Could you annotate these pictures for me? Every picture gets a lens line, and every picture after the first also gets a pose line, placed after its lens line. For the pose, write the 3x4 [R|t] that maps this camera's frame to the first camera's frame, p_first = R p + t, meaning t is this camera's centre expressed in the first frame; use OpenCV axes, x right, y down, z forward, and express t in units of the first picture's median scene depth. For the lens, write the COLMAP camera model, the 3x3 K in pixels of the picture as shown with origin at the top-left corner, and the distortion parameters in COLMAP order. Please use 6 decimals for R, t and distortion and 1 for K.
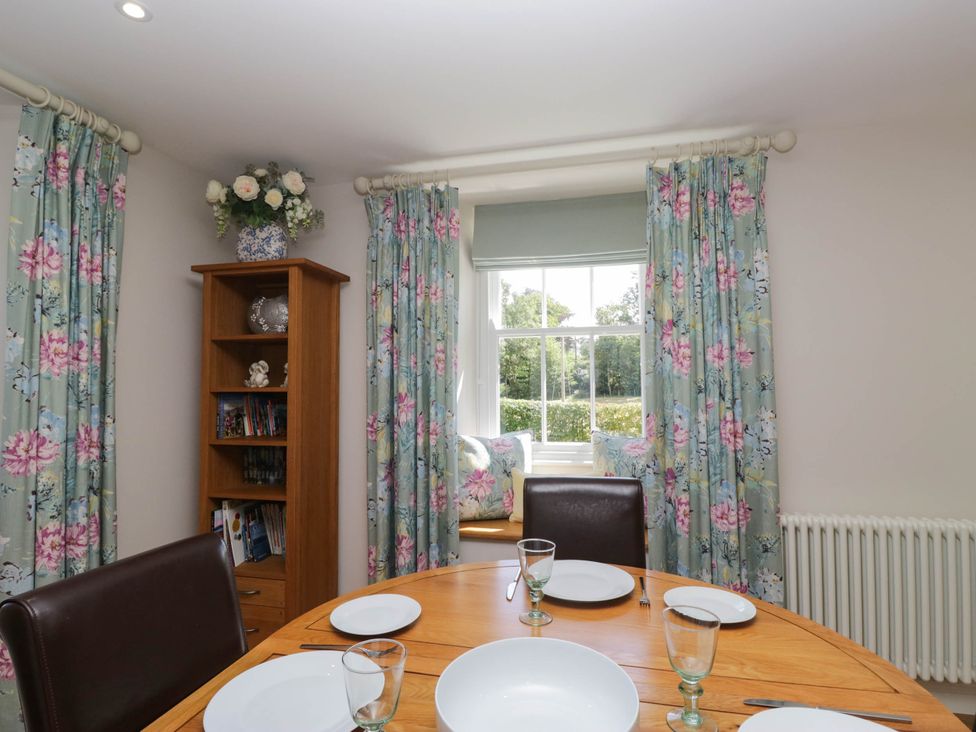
lens RADIAL K [[520.5, 0, 490.3], [0, 520.5, 362.3], [0, 0, 1]] dist [-0.014314, -0.001583]
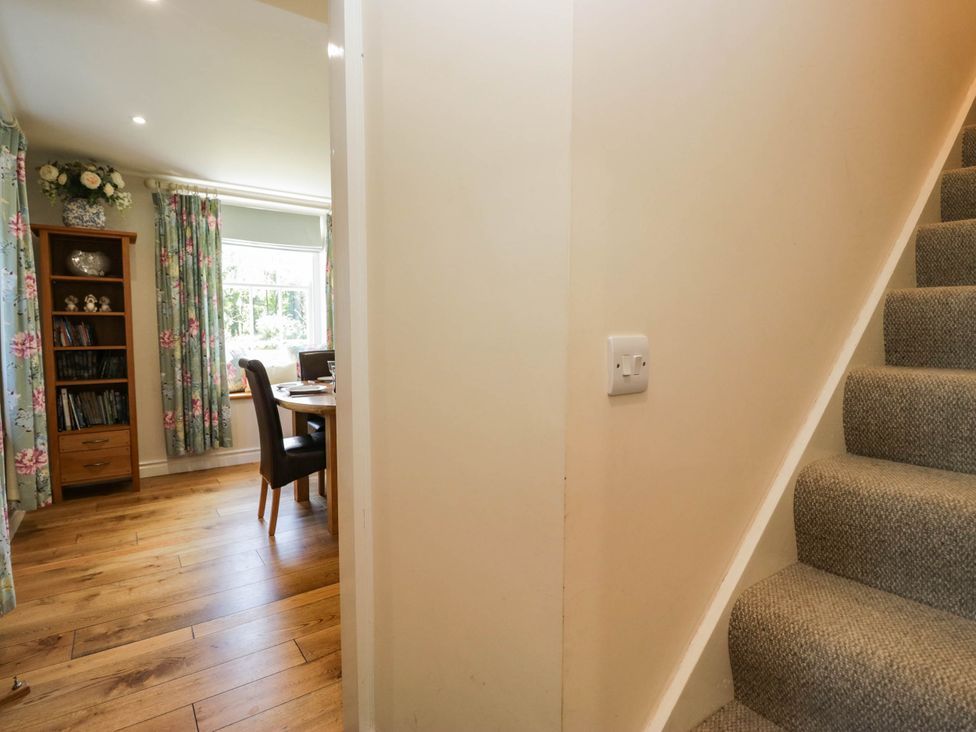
lens RADIAL K [[520.5, 0, 489.9], [0, 520.5, 367.0], [0, 0, 1]] dist [-0.014314, -0.001583]
pose [[0.660619, -0.046262, 0.749295, -0.817631], [-0.034429, 0.995182, 0.091798, 0.029591], [-0.749932, -0.086441, 0.655843, -0.881588]]
